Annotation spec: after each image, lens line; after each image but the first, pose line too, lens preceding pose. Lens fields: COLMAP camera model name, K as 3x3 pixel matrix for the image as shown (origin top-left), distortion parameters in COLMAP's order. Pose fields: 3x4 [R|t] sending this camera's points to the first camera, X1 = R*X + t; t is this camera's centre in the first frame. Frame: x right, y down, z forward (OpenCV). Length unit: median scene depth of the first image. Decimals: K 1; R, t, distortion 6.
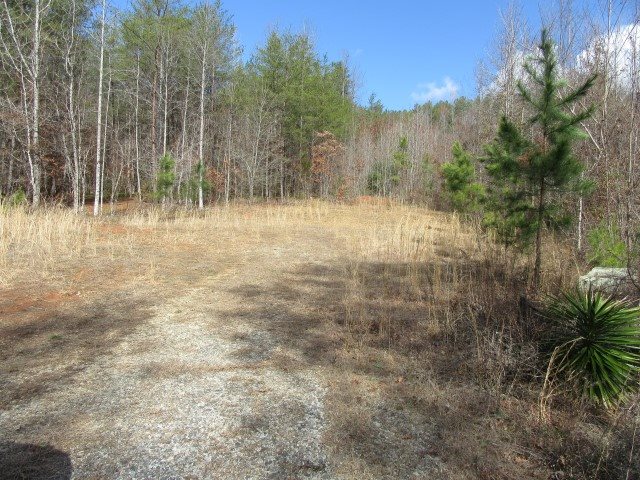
lens RADIAL K [[462.7, 0, 320.0], [0, 462.7, 240.0], [0, 0, 1]] dist [0.001275, 0.029842]
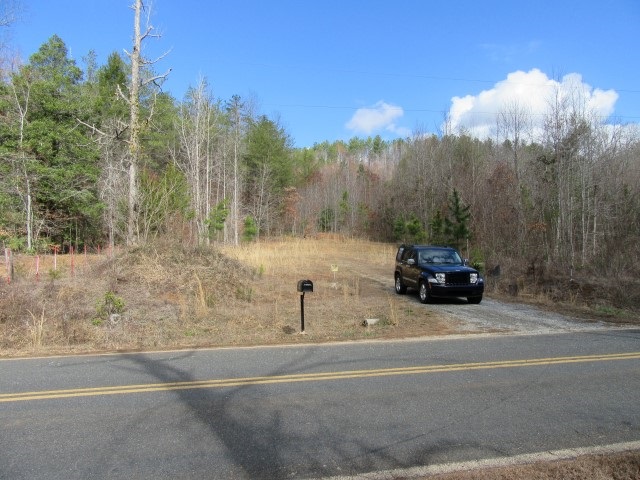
lens RADIAL K [[462.7, 0, 320.0], [0, 462.7, 240.0], [0, 0, 1]] dist [0.001275, 0.029842]
pose [[0.974472, -0.031205, 0.222331, -0.305429], [0.045460, 0.997205, -0.059287, 0.012494], [-0.219860, 0.067881, 0.973167, -0.500165]]
